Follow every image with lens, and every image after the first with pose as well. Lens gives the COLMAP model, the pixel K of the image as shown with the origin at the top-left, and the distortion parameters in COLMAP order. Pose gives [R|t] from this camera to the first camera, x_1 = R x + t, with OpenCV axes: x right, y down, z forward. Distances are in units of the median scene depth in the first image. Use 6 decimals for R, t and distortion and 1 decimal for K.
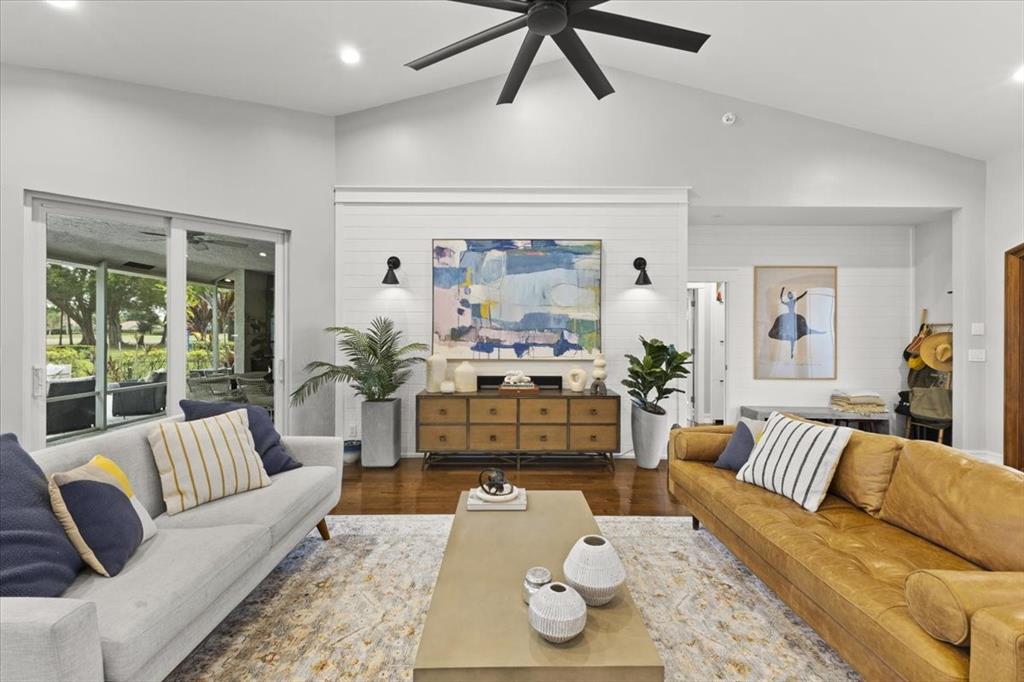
lens RADIAL K [[454.2, 0, 510.9], [0, 454.2, 336.8], [0, 0, 1]] dist [0.011364, -0.000519]
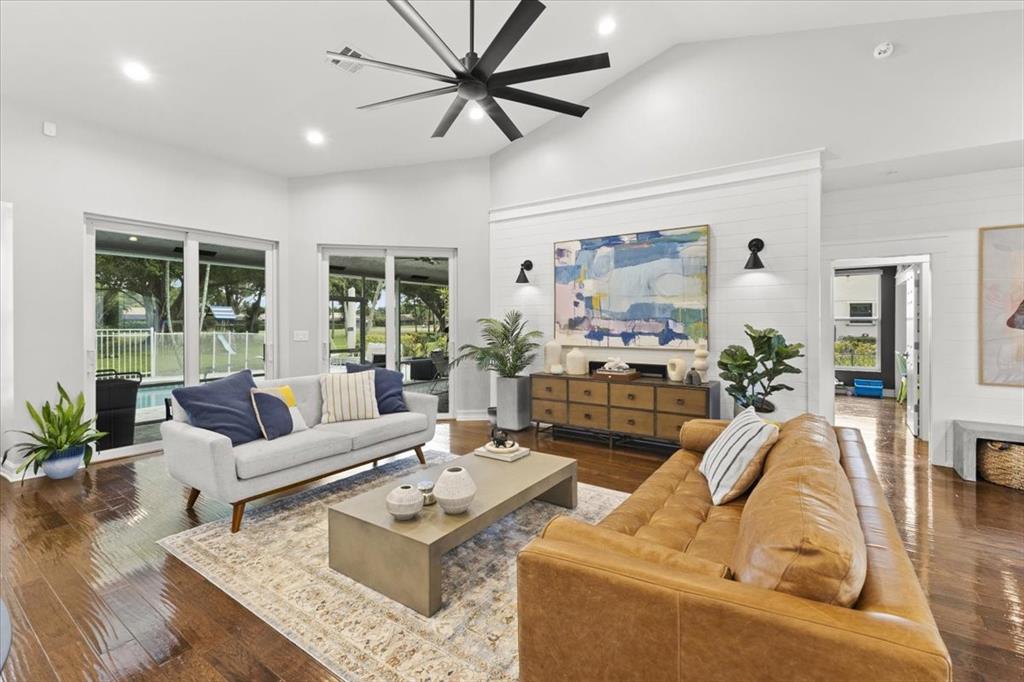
lens RADIAL K [[454.2, 0, 519.9], [0, 454.2, 332.2], [0, 0, 1]] dist [0.011364, -0.000519]
pose [[0.823475, 0.008692, -0.567286, 0.419804], [-0.001510, 0.999913, 0.013128, 0.000602], [0.567351, -0.009954, 0.823416, -0.016371]]
